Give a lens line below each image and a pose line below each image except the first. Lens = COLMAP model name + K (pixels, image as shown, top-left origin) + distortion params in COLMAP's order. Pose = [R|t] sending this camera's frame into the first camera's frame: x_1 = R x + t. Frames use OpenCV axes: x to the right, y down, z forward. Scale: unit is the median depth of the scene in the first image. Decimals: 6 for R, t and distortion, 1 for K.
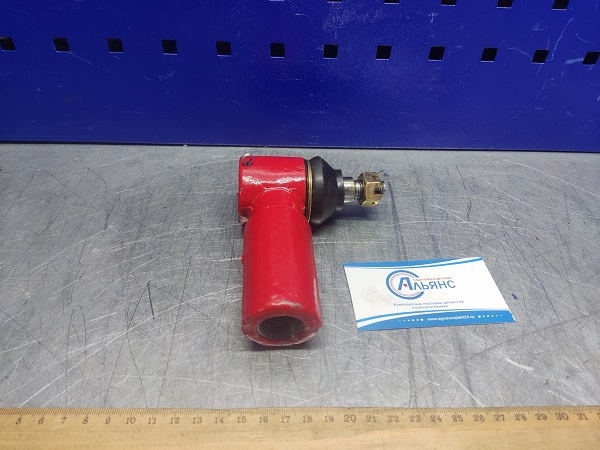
lens RADIAL K [[450.4, 0, 299.1], [0, 450.4, 219.4], [0, 0, 1]] dist [0.101353, -0.183690]
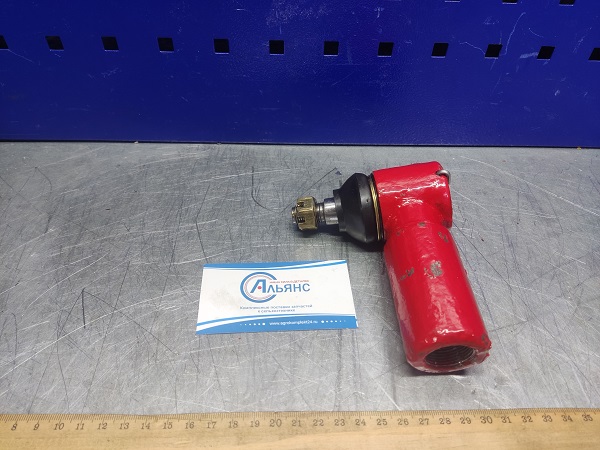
lens RADIAL K [[452.6, 0, 299.3], [0, 452.6, 218.9], [0, 0, 1]] dist [0.105228, -0.196443]
pose [[0.999989, -0.004391, 0.001832, 0.114432], [0.004304, 0.998960, 0.045392, -0.047934], [-0.002029, -0.045384, 0.998968, 0.008046]]
